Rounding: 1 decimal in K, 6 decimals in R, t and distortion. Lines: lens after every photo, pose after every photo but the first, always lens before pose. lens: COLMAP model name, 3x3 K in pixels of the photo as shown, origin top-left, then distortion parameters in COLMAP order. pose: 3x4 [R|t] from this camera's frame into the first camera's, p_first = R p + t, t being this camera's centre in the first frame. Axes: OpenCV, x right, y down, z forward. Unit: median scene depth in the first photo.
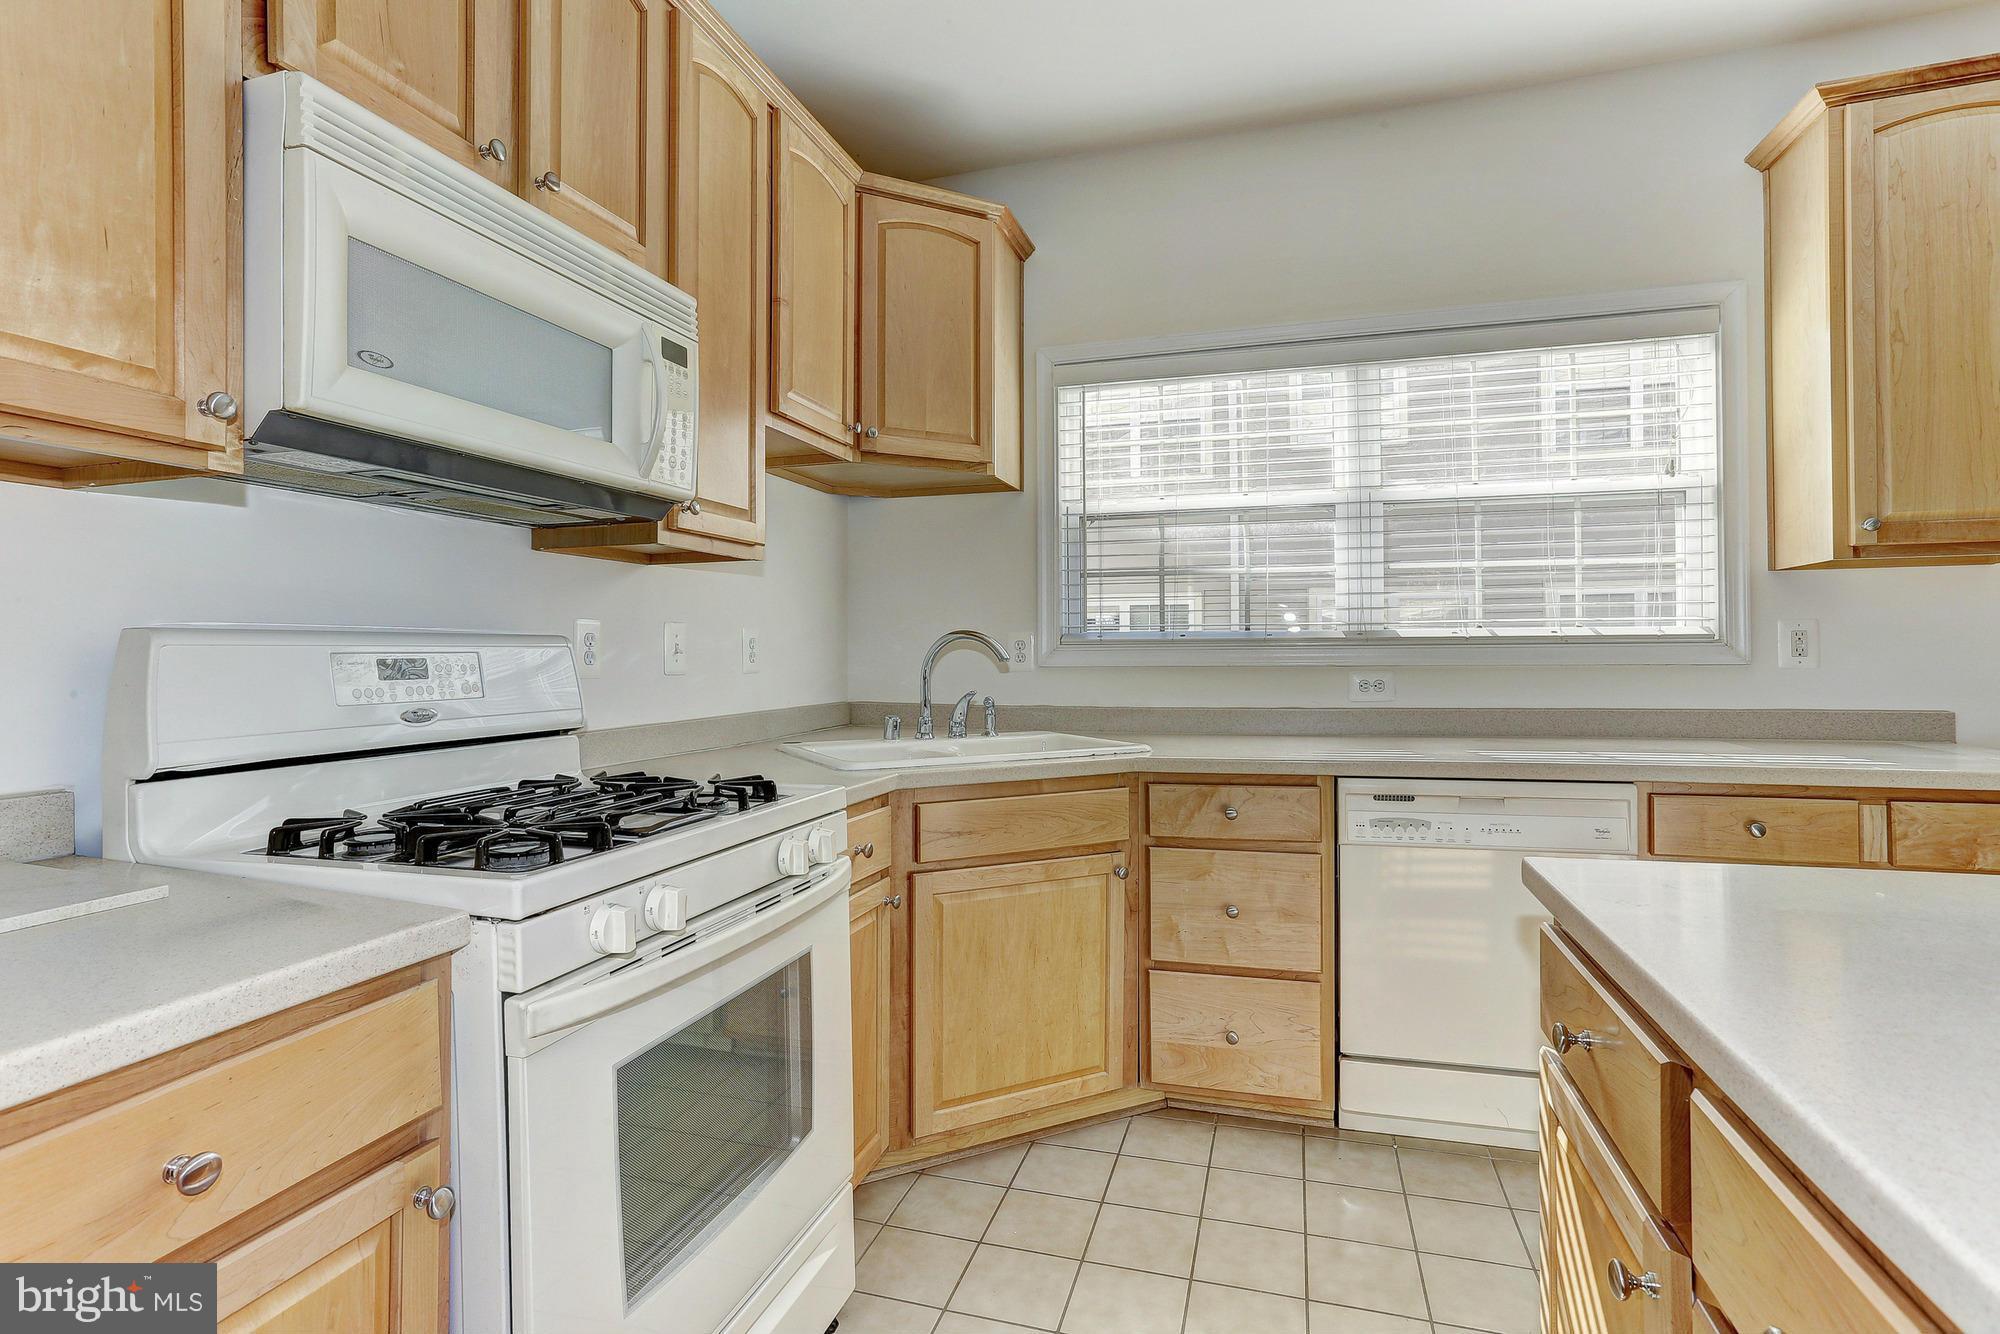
lens RADIAL K [[965.5, 0, 988.5], [0, 965.5, 649.3], [0, 0, 1]] dist [-0.059435, 0.034462]
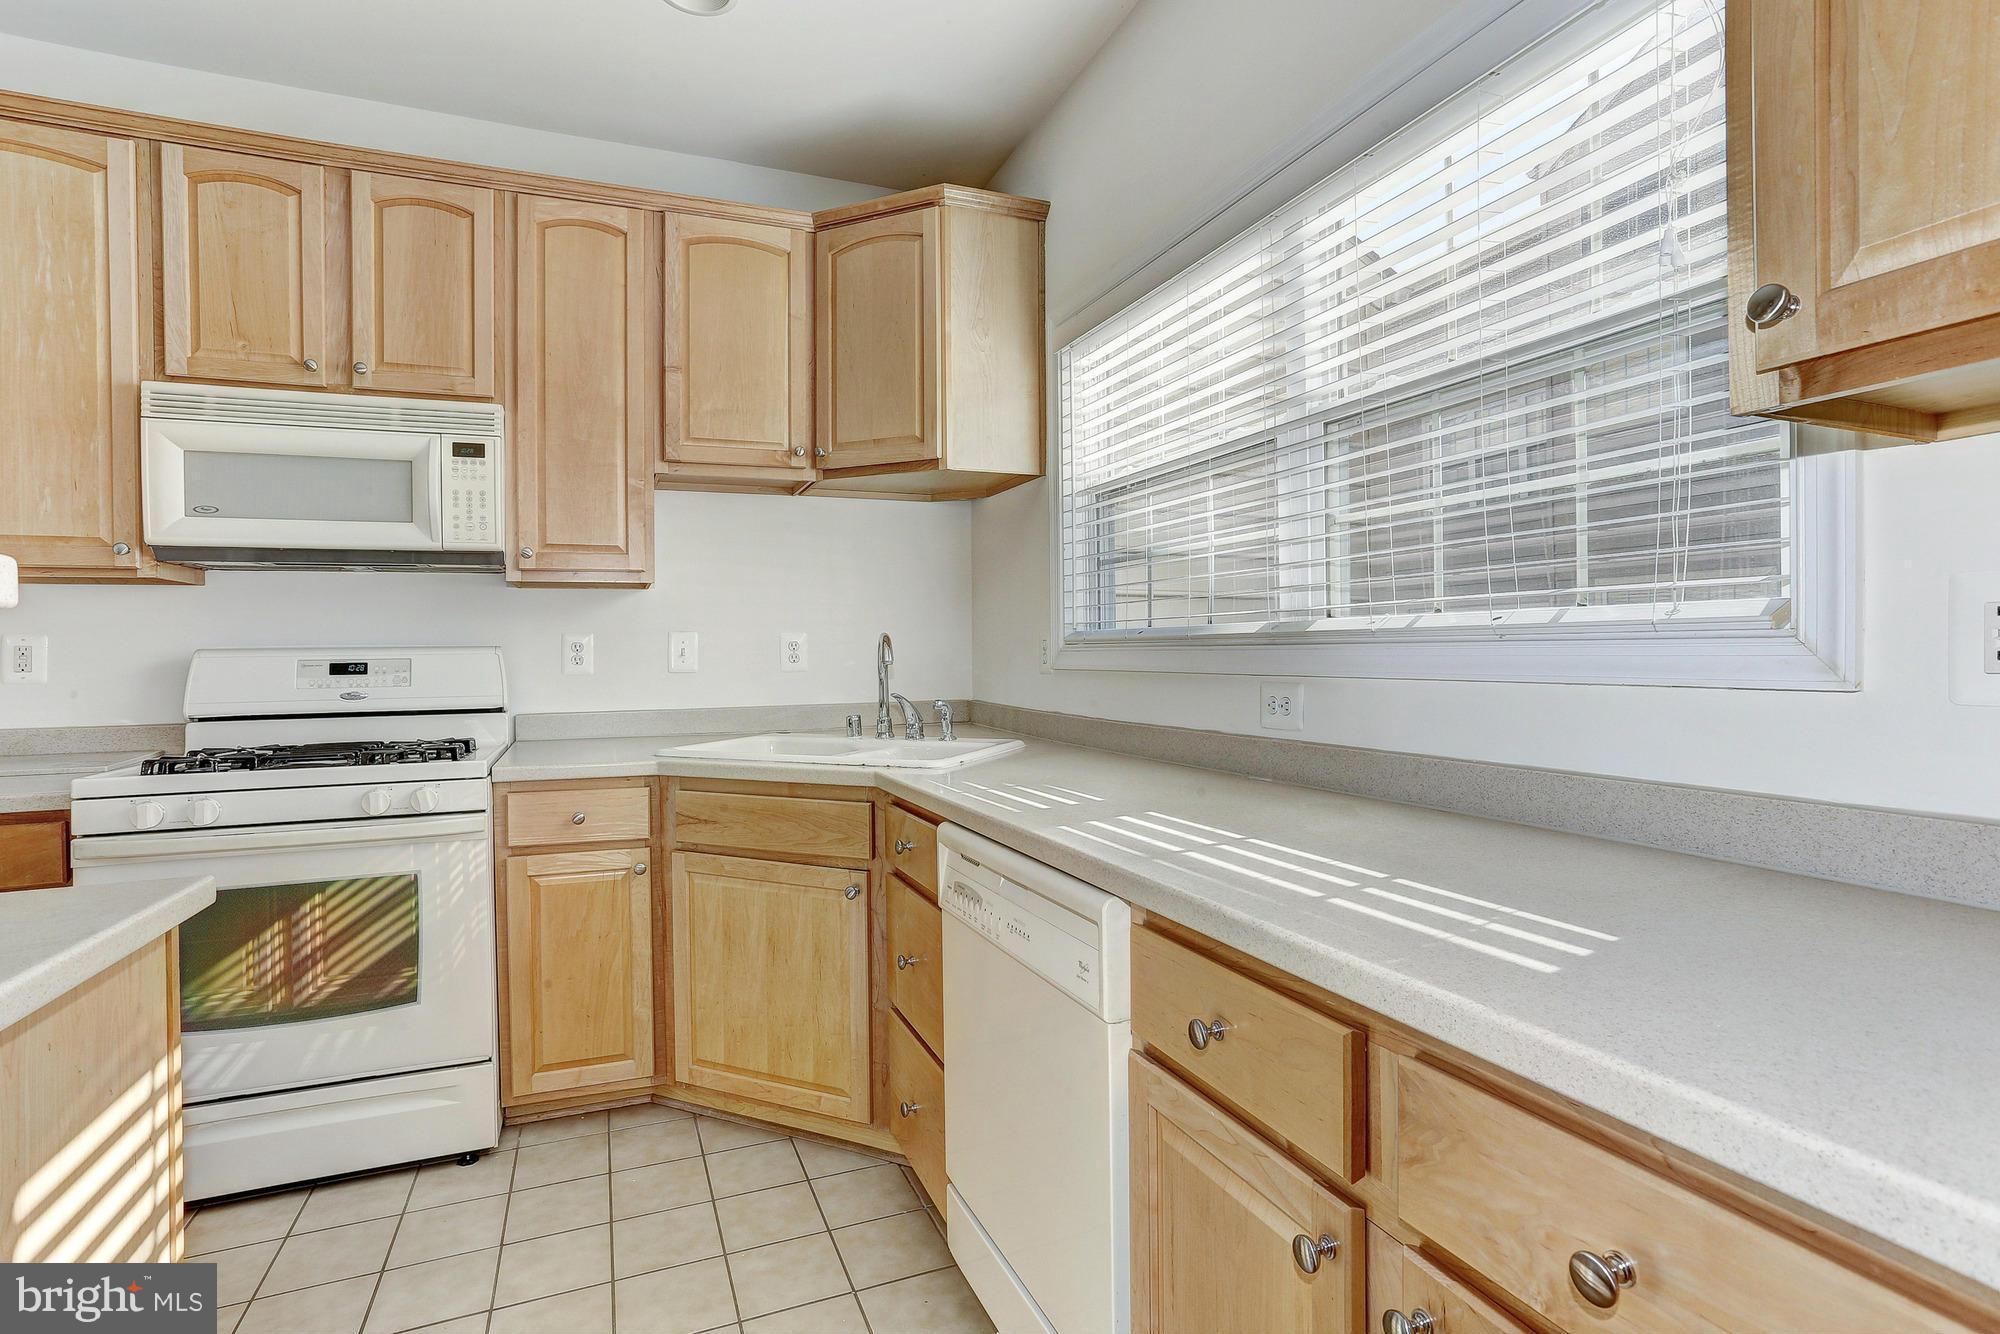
lens RADIAL K [[965.5, 0, 988.5], [0, 965.5, 649.3], [0, 0, 1]] dist [-0.059435, 0.034462]
pose [[0.637950, -0.002159, -0.770074, 0.925905], [0.010806, 0.999923, 0.006149, -0.007982], [0.770002, -0.012244, 0.637924, 0.500669]]
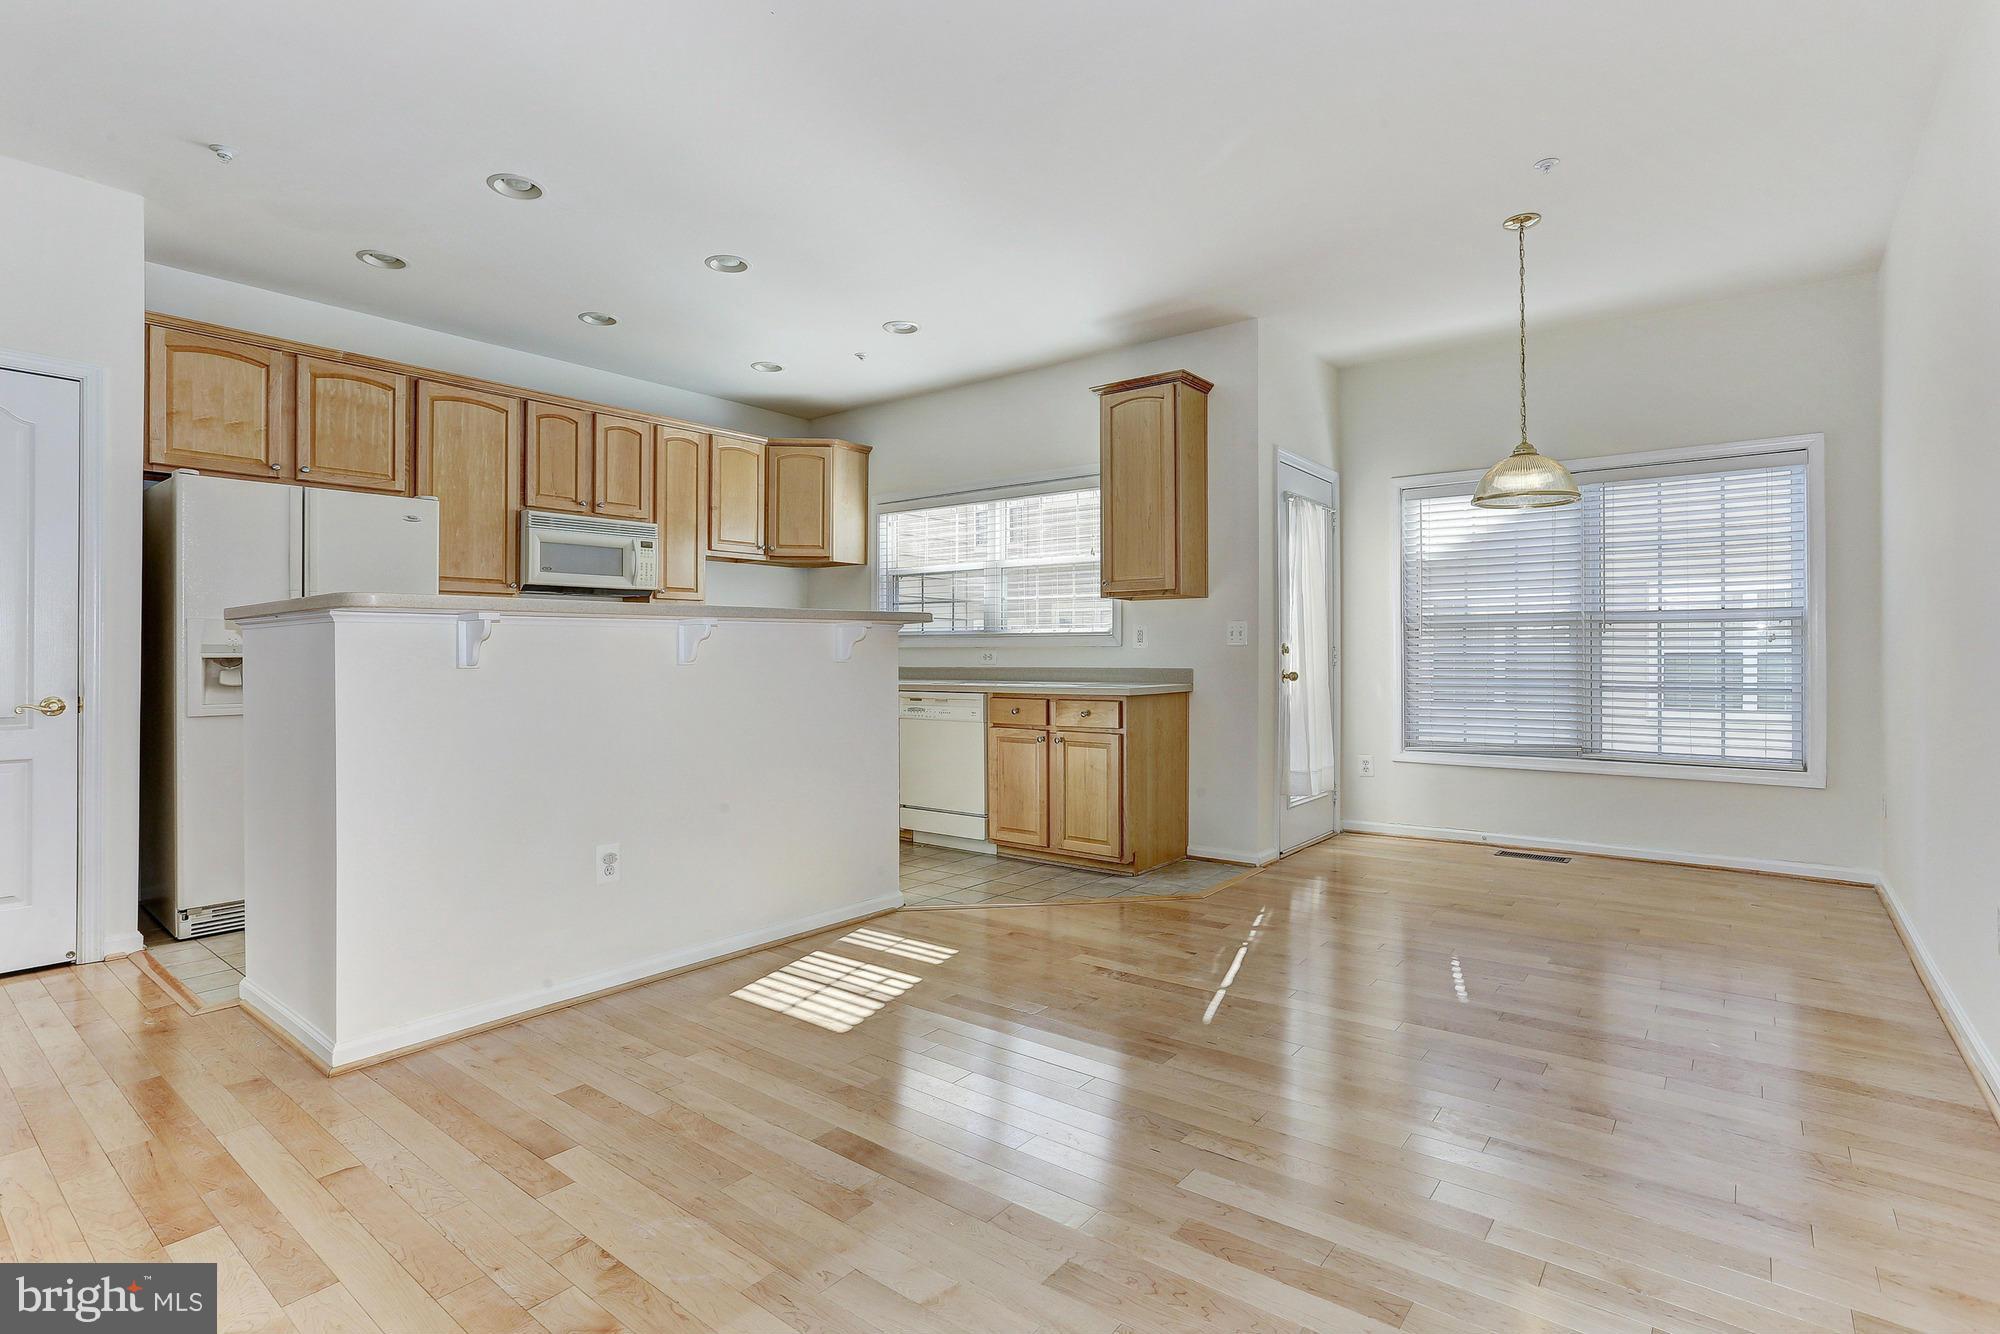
lens RADIAL K [[965.5, 0, 988.5], [0, 965.5, 649.3], [0, 0, 1]] dist [-0.059435, 0.034462]
pose [[0.936092, 0.002614, -0.351746, 1.353368], [-0.001730, 0.999995, 0.002828, 0.018694], [0.351751, -0.002039, 0.936091, -1.155044]]
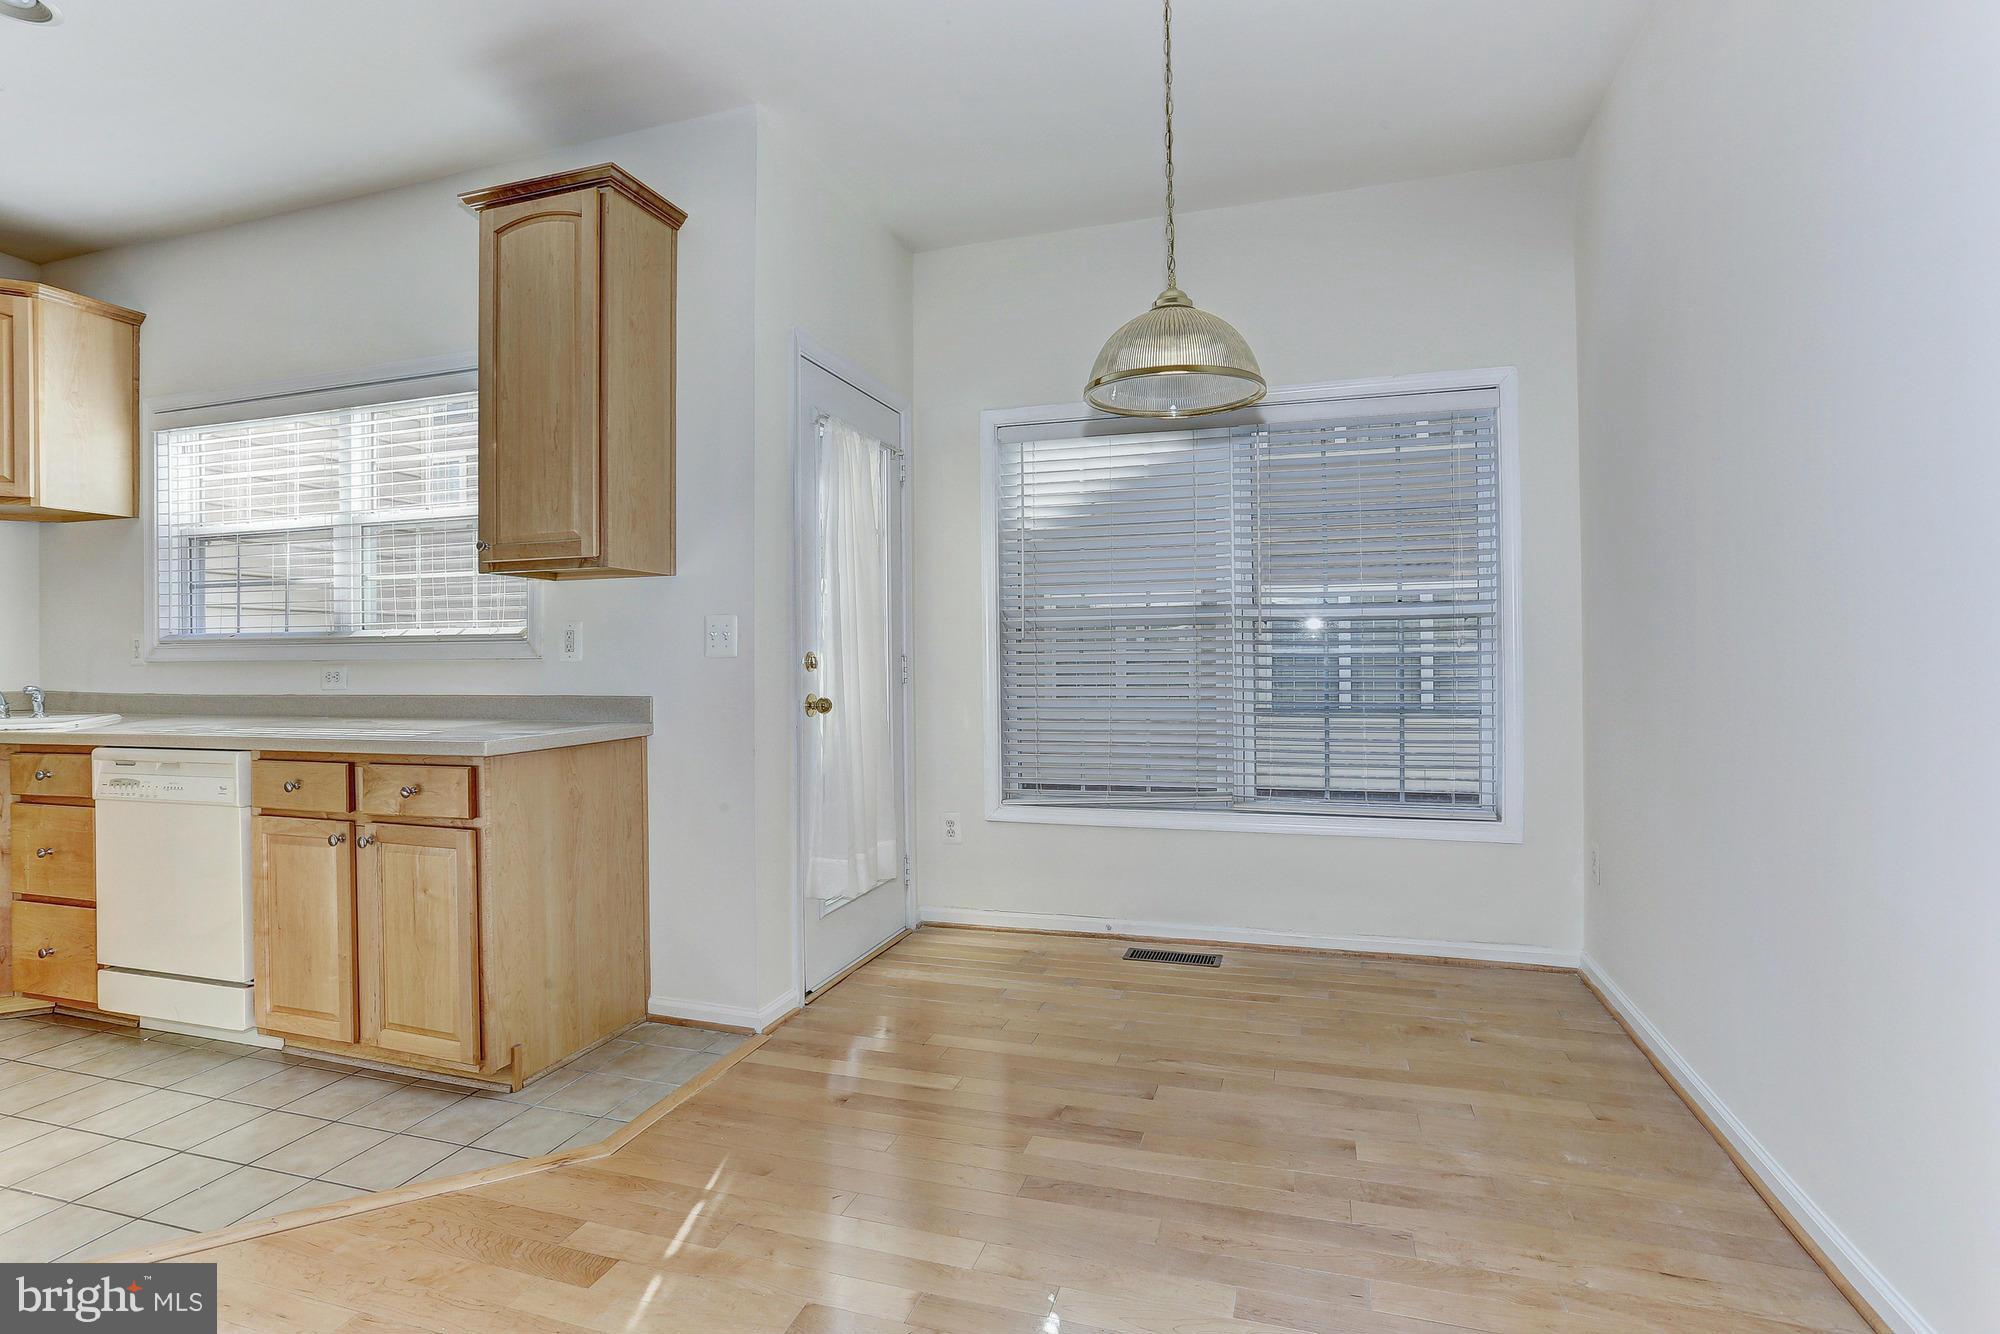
lens RADIAL K [[965.5, 0, 988.5], [0, 965.5, 649.3], [0, 0, 1]] dist [-0.059435, 0.034462]
pose [[0.999992, -0.003595, -0.002006, 1.465177], [0.003600, 0.999990, 0.002599, 0.003662], [0.001997, -0.002606, 0.999995, -0.240515]]
